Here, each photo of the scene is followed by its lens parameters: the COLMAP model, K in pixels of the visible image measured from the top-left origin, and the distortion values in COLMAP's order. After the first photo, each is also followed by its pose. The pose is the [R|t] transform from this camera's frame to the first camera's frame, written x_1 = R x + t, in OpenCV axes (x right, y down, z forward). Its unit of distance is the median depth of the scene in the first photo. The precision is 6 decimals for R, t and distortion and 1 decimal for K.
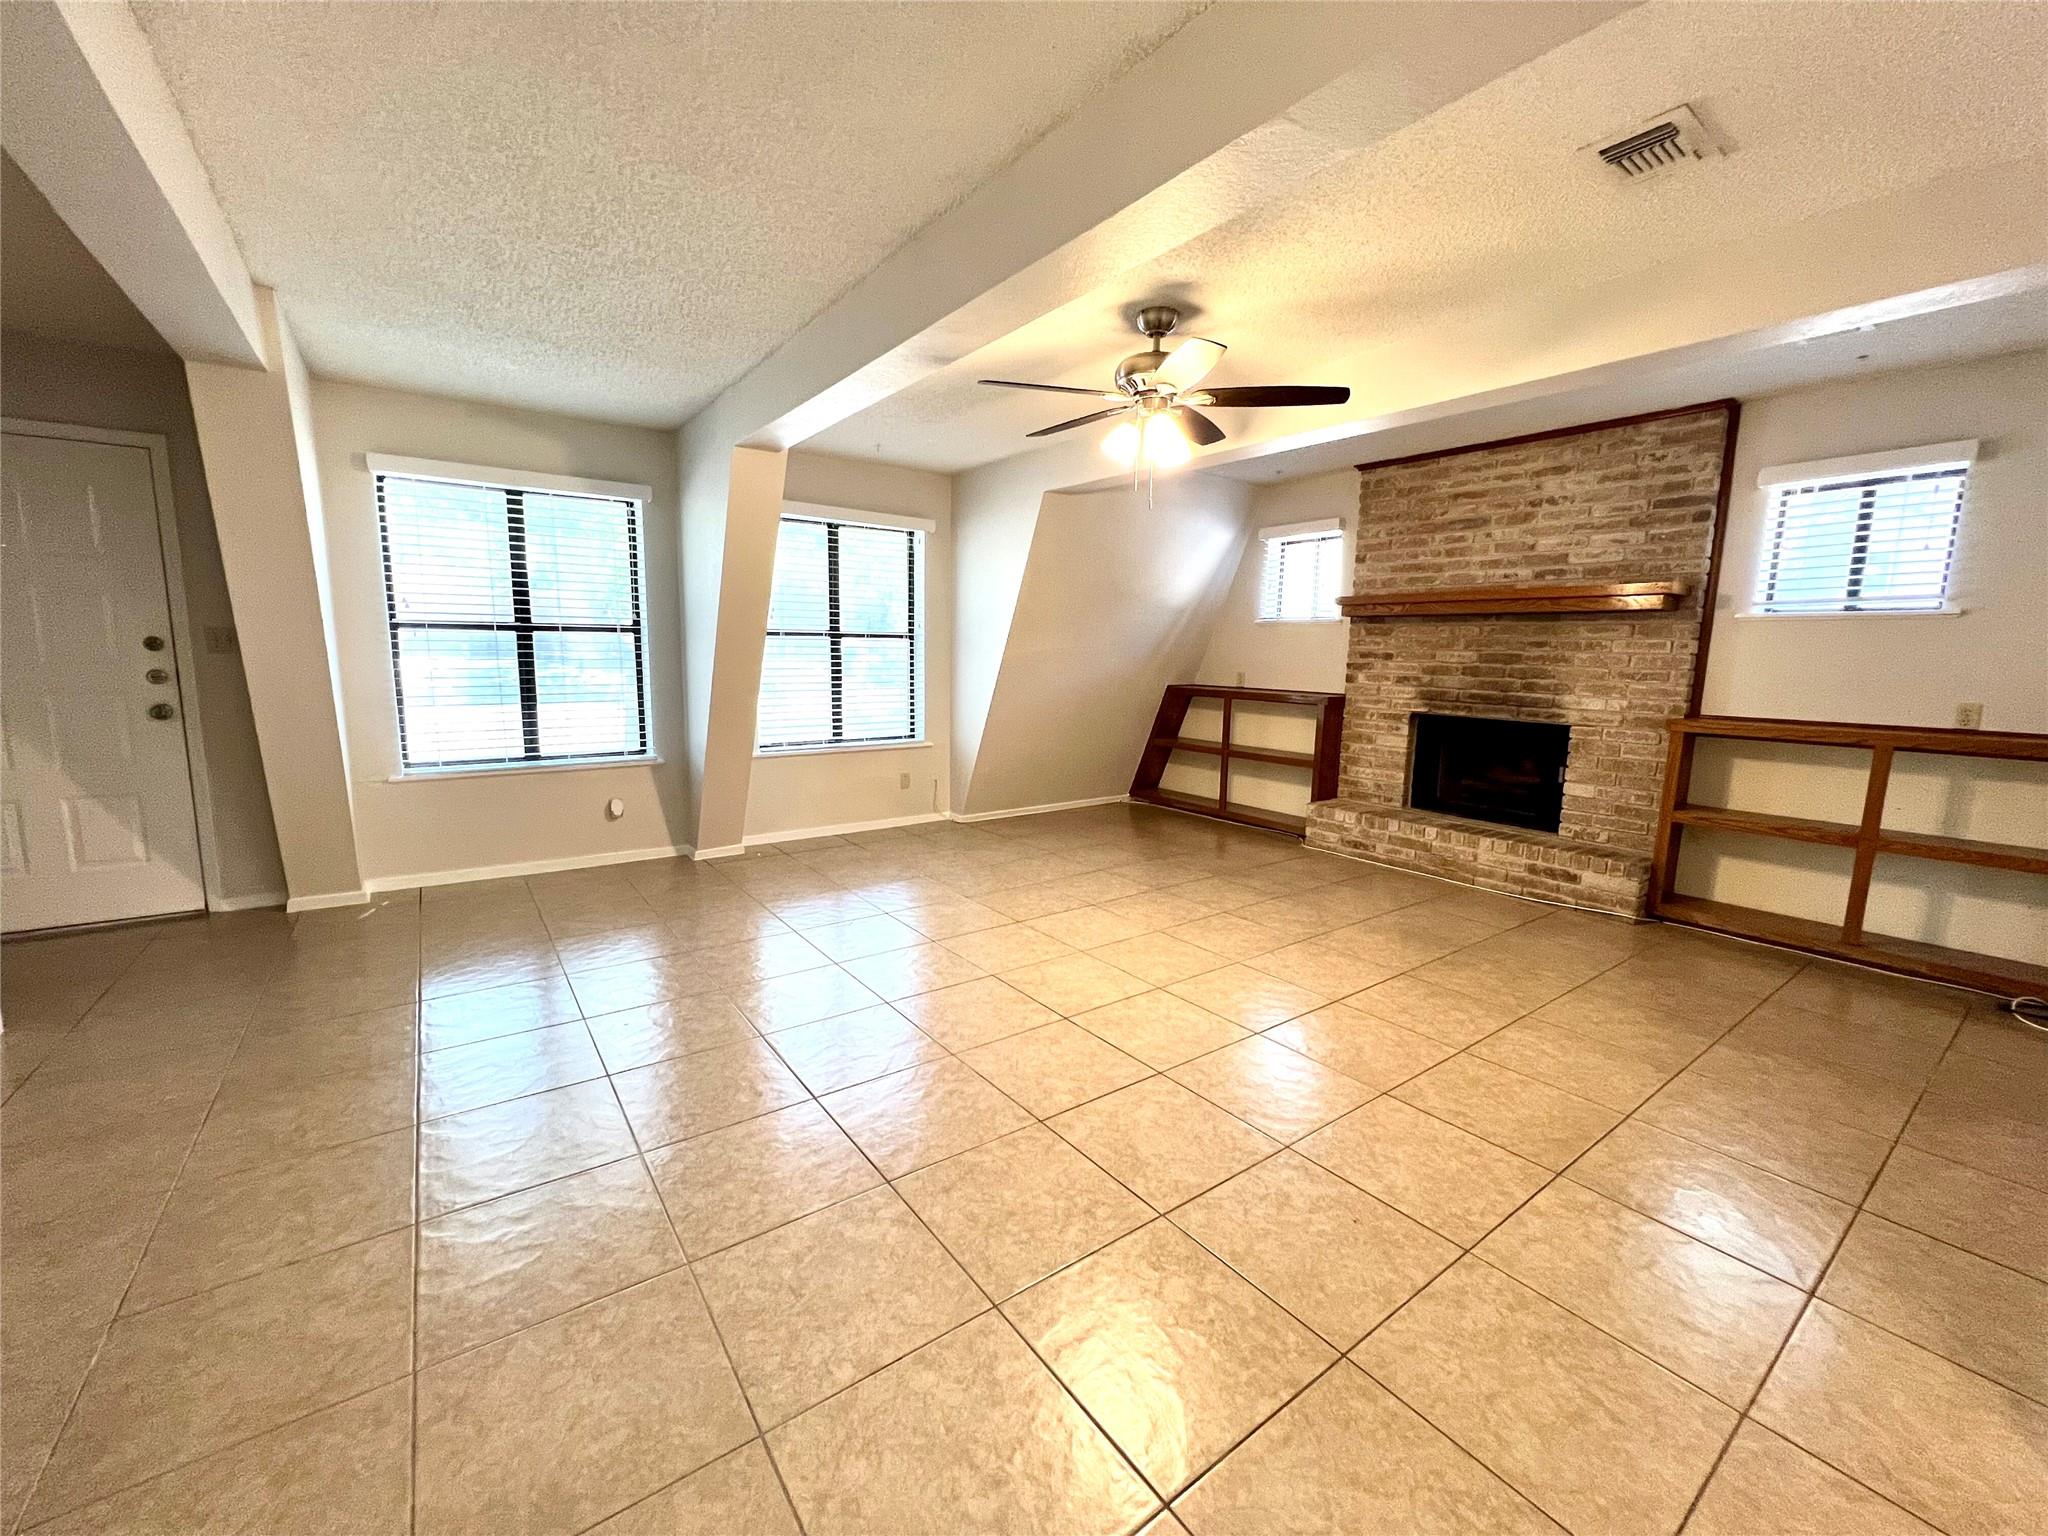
lens RADIAL K [[822.2, 0, 1020.8], [0, 822.2, 763.4], [0, 0, 1]] dist [-0.001646, 0.000132]
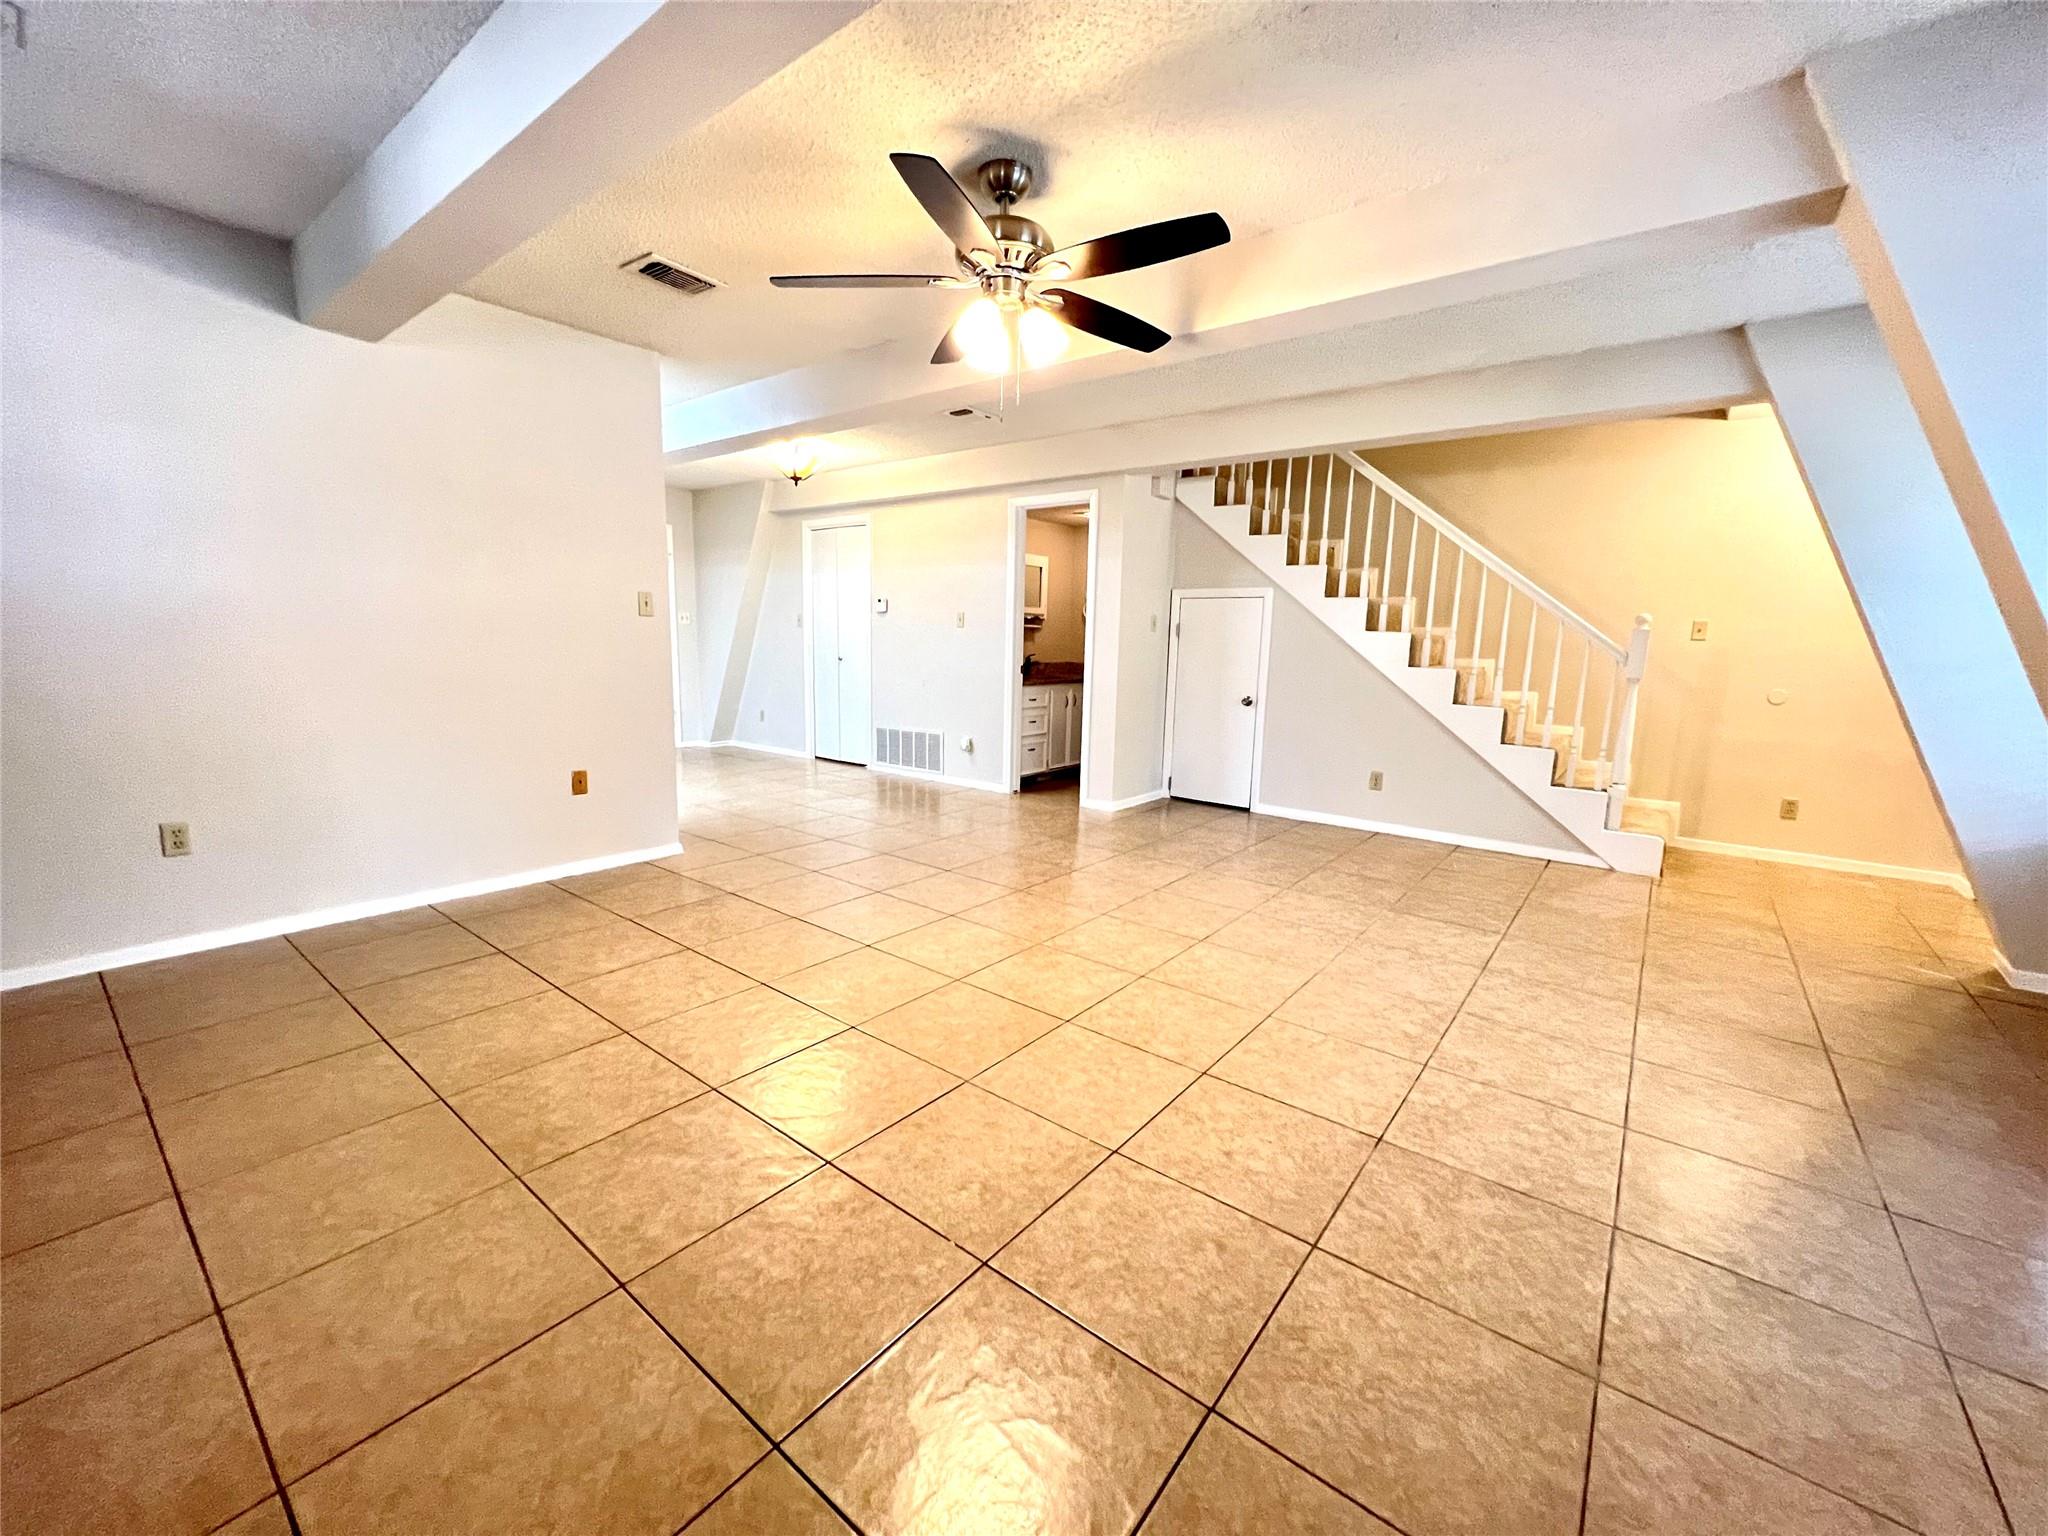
lens RADIAL K [[822.2, 0, 1020.8], [0, 822.2, 763.4], [0, 0, 1]] dist [-0.001646, 0.000132]
pose [[-0.961804, 0.001544, -0.273735, 0.244459], [-0.078099, 0.956874, 0.279807, -0.147057], [0.262362, 0.290498, -0.920205, 1.250426]]
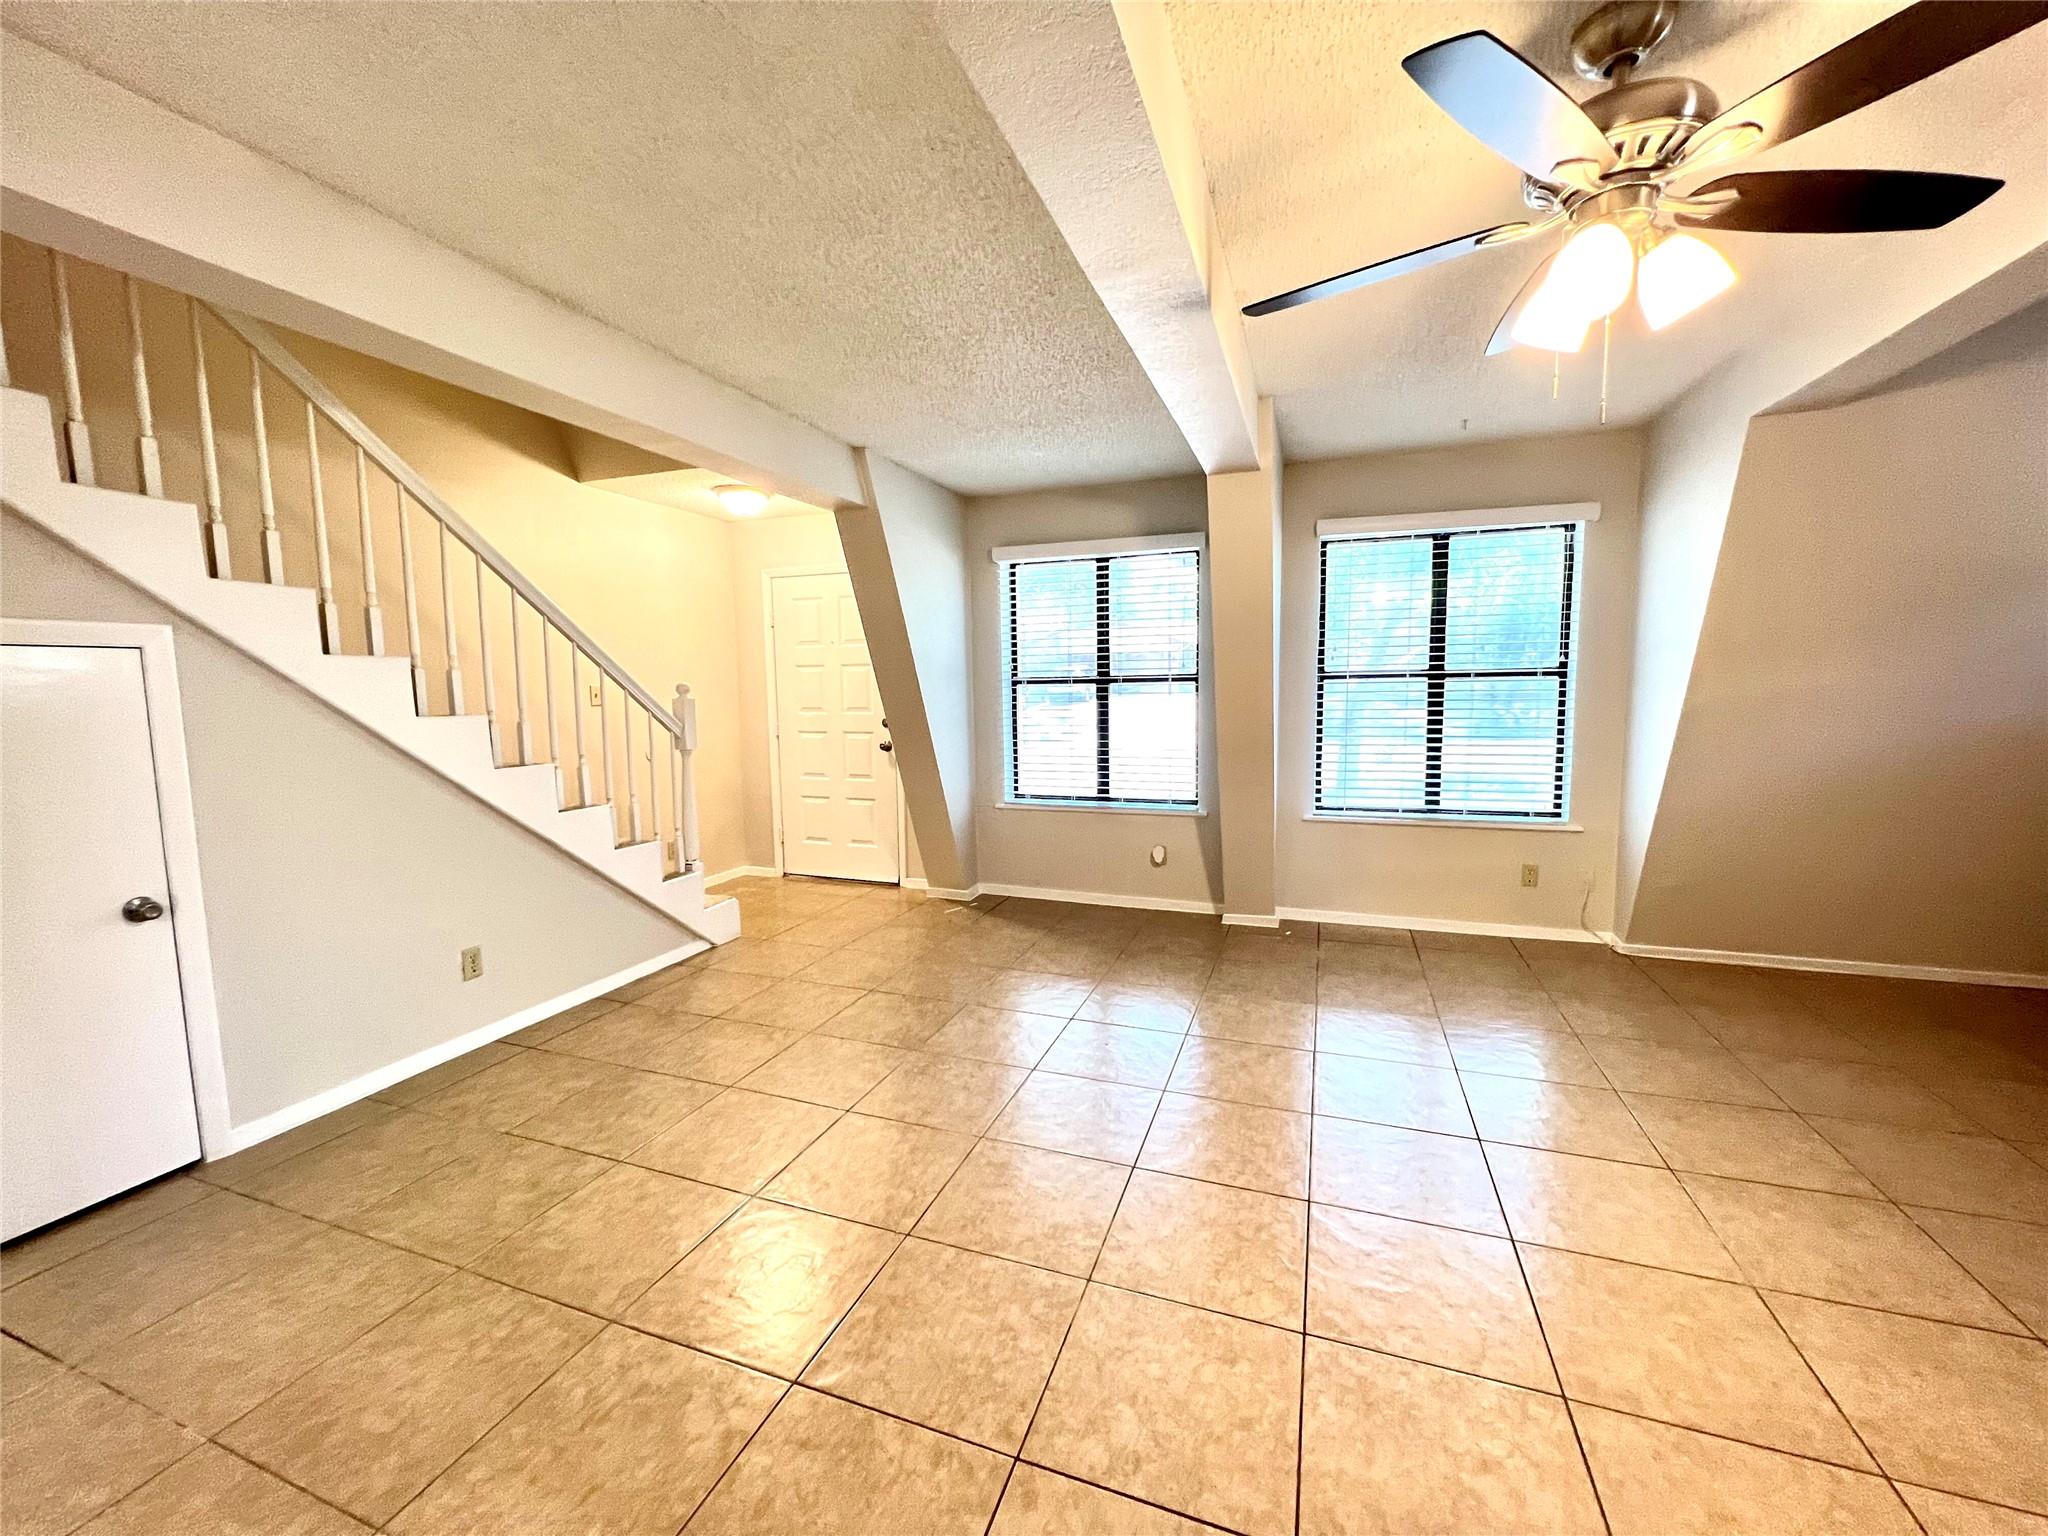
lens RADIAL K [[822.2, 0, 1020.8], [0, 822.2, 763.4], [0, 0, 1]] dist [-0.001646, 0.000132]
pose [[0.552921, 0.056524, -0.831314, 0.262382], [-0.092136, 0.995726, 0.006422, -0.051850], [0.828124, 0.073043, 0.555765, 0.307205]]
